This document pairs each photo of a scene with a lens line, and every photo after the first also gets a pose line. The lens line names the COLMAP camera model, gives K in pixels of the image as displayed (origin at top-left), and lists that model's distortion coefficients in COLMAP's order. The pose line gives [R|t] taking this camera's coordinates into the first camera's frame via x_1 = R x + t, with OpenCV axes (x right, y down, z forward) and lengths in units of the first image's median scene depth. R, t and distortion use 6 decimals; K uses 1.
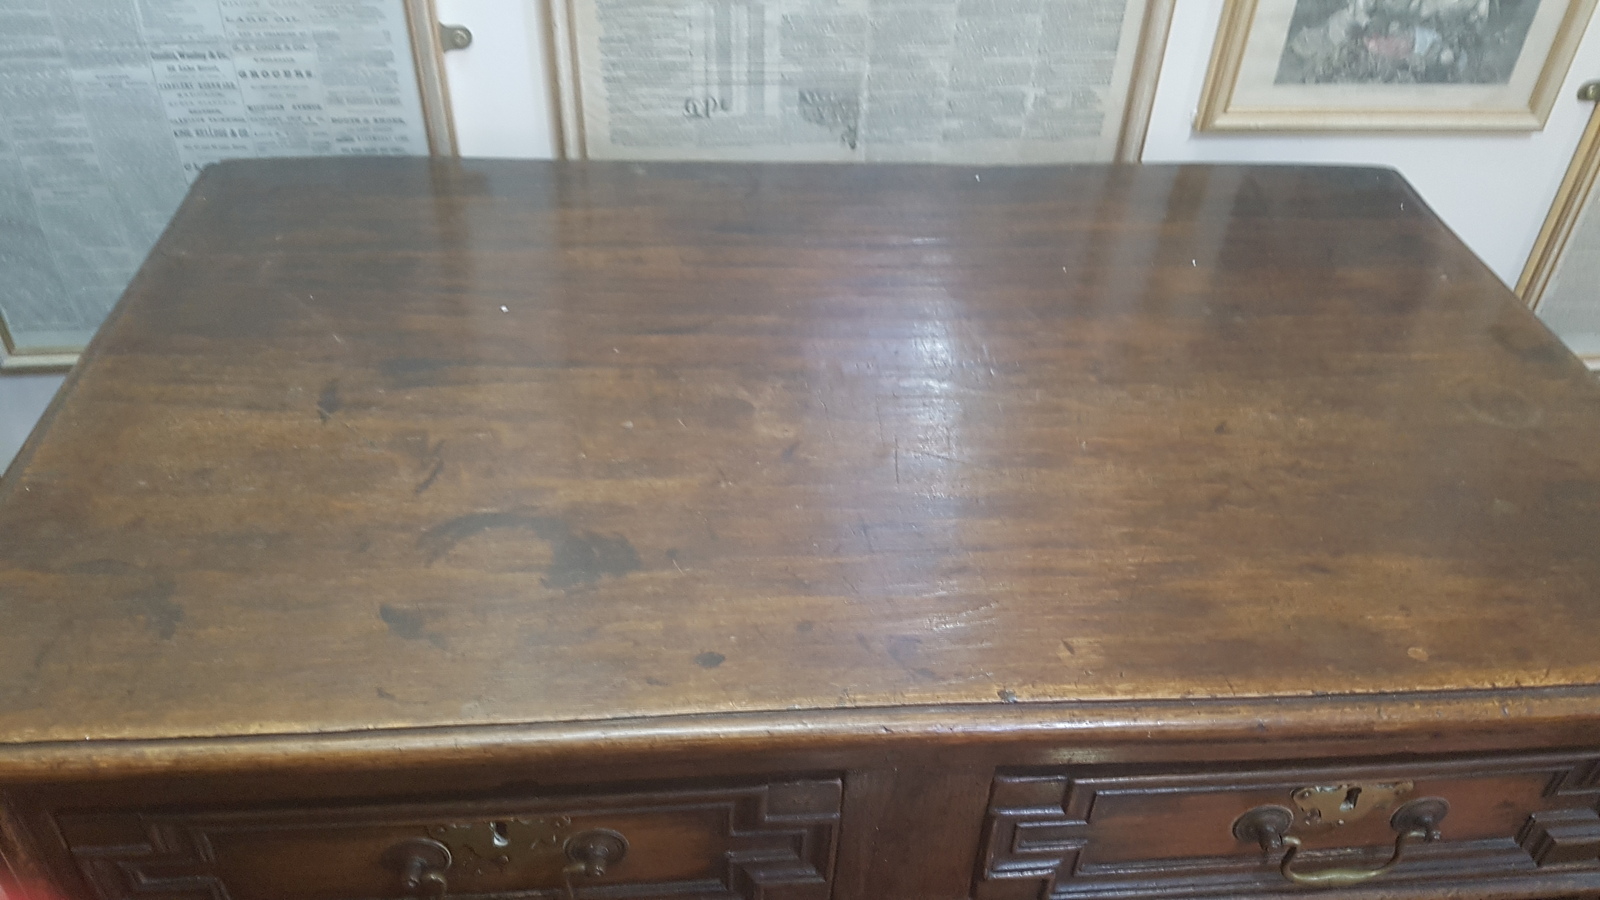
lens RADIAL K [[1201.5, 0, 799.6], [0, 1201.5, 448.1], [0, 0, 1]] dist [0.080081, -0.090310]
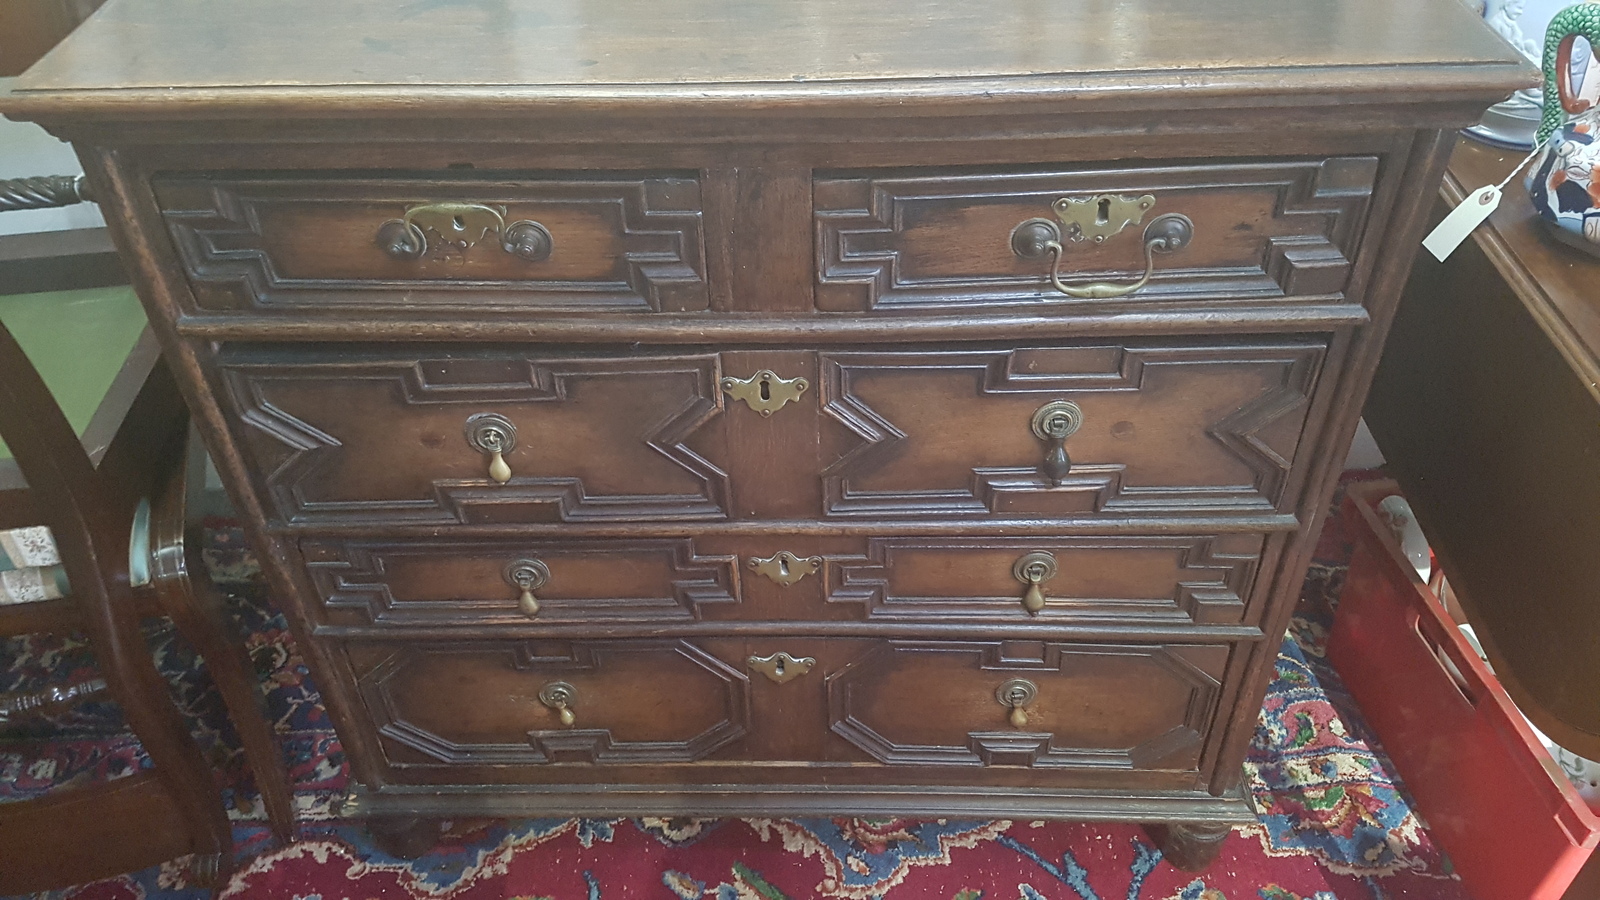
lens RADIAL K [[1201.5, 0, 799.6], [0, 1201.5, 459.5], [0, 0, 1]] dist [0.080081, -0.090310]
pose [[0.993096, 0.016481, -0.116139, 0.301418], [-0.008285, 0.997463, 0.070706, 0.481383], [0.117010, -0.069256, 0.990713, -0.334709]]
